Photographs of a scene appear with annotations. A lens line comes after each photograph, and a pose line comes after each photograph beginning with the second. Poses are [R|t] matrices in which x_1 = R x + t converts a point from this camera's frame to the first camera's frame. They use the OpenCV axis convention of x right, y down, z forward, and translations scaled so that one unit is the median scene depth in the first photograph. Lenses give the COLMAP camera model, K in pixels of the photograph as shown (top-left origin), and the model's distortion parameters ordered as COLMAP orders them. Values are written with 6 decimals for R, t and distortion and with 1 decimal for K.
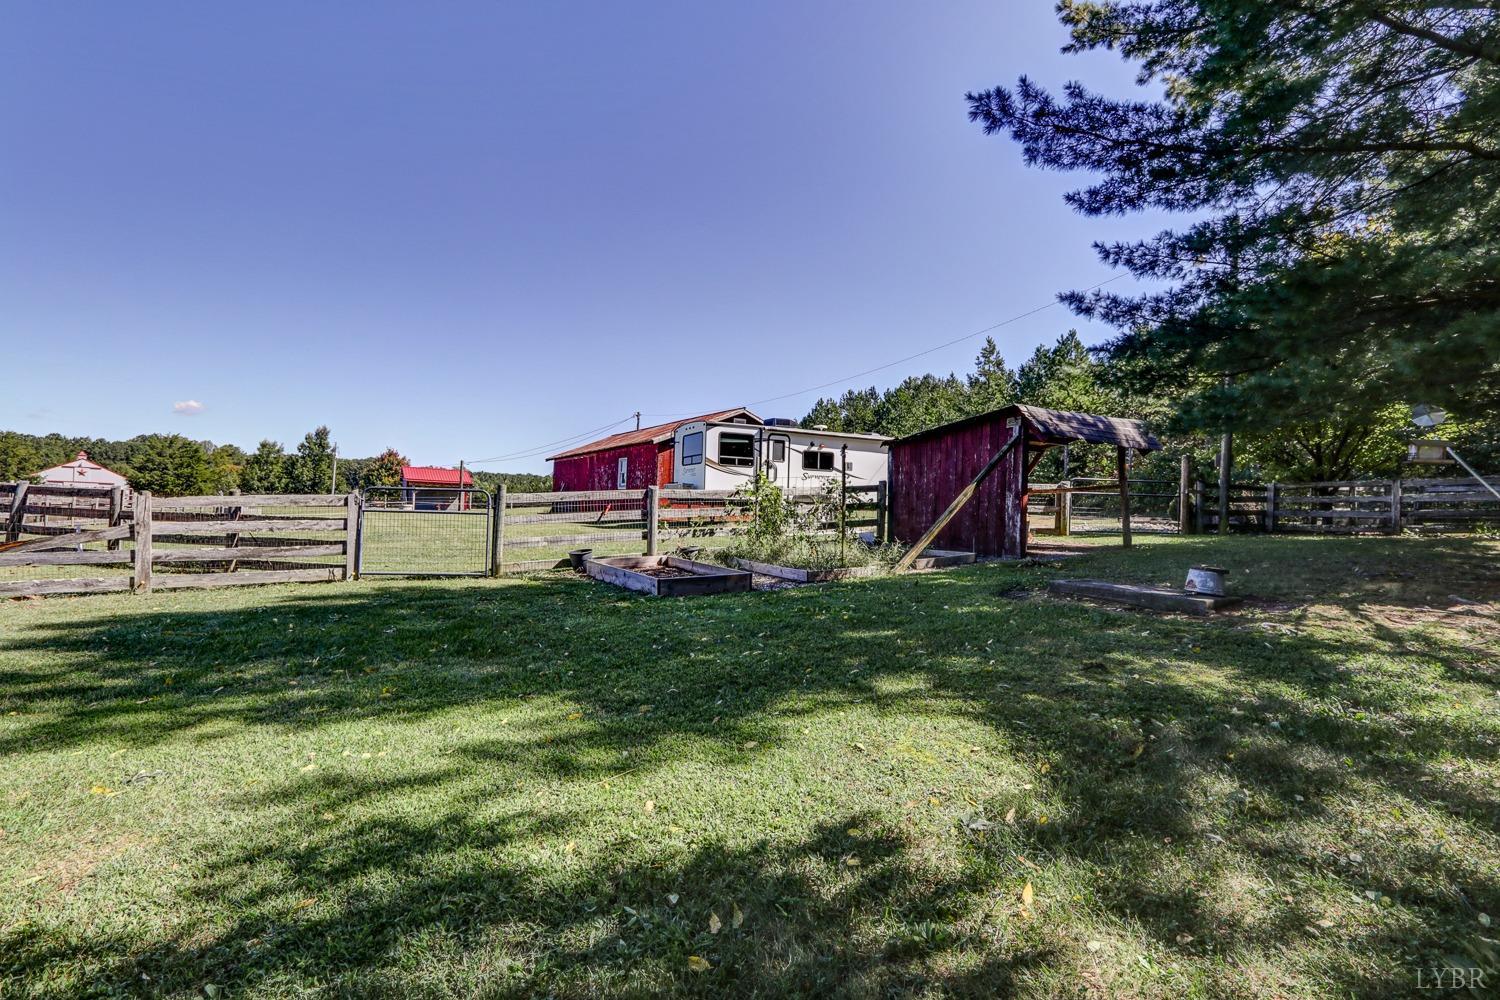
lens RADIAL K [[705.2, 0, 752.3], [0, 705.2, 500.1], [0, 0, 1]] dist [0.002329, 0.000209]
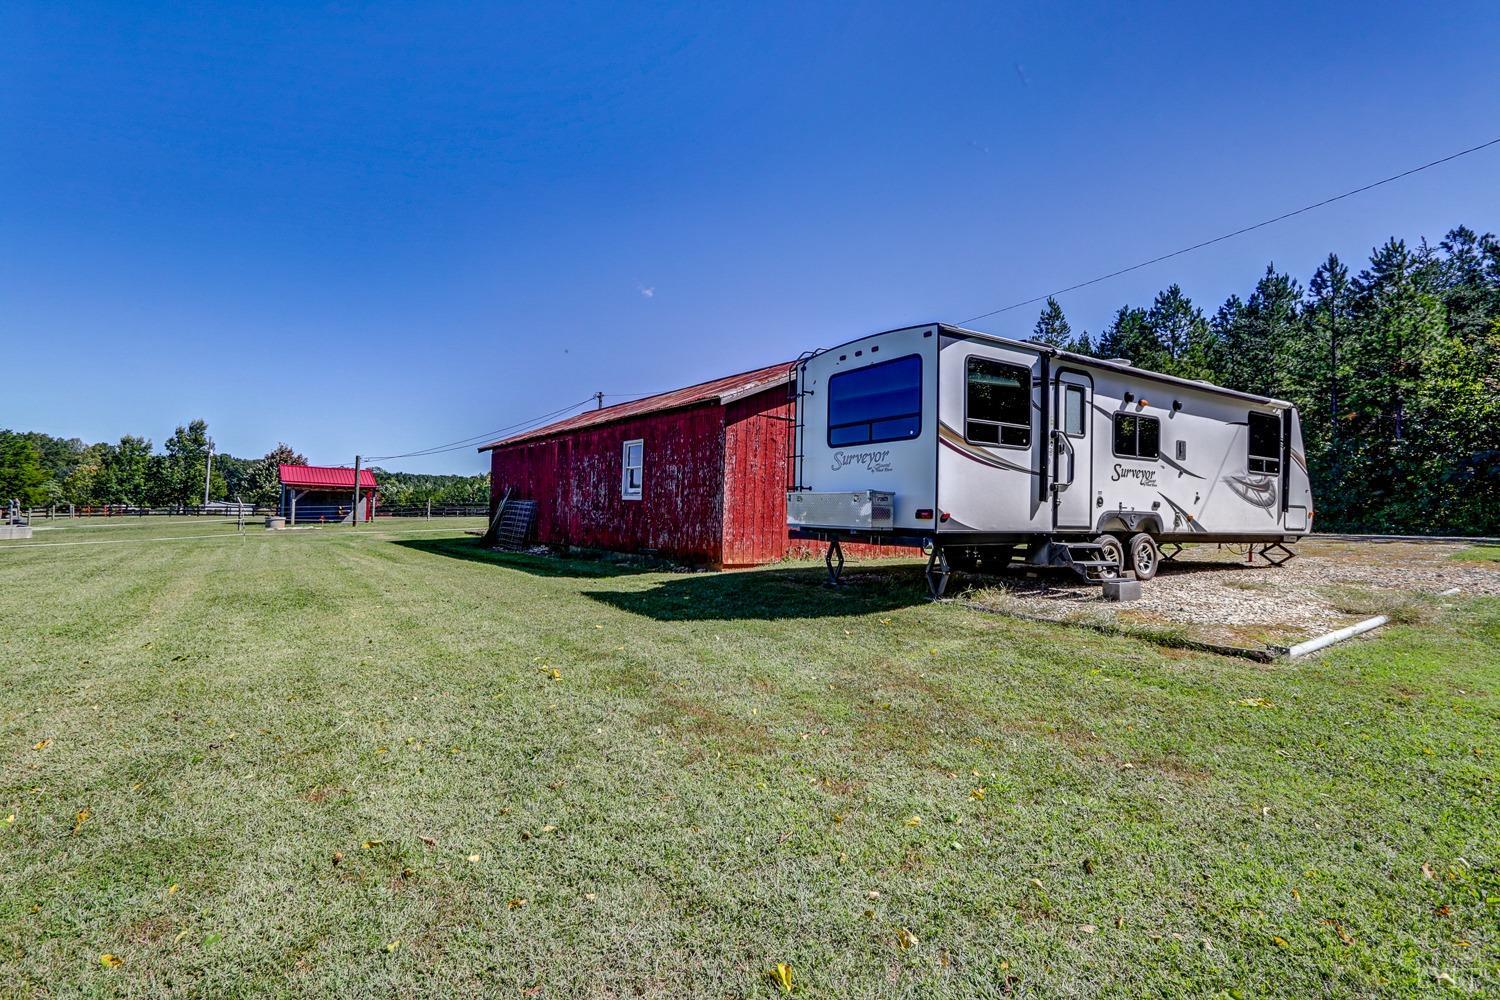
lens RADIAL K [[705.2, 0, 746.6], [0, 705.2, 506.5], [0, 0, 1]] dist [0.002329, 0.000209]
pose [[0.995959, -0.006636, 0.089560, -0.163050], [0.005896, 0.999946, 0.008518, -0.015128], [-0.089611, -0.007955, 0.995945, 0.513789]]
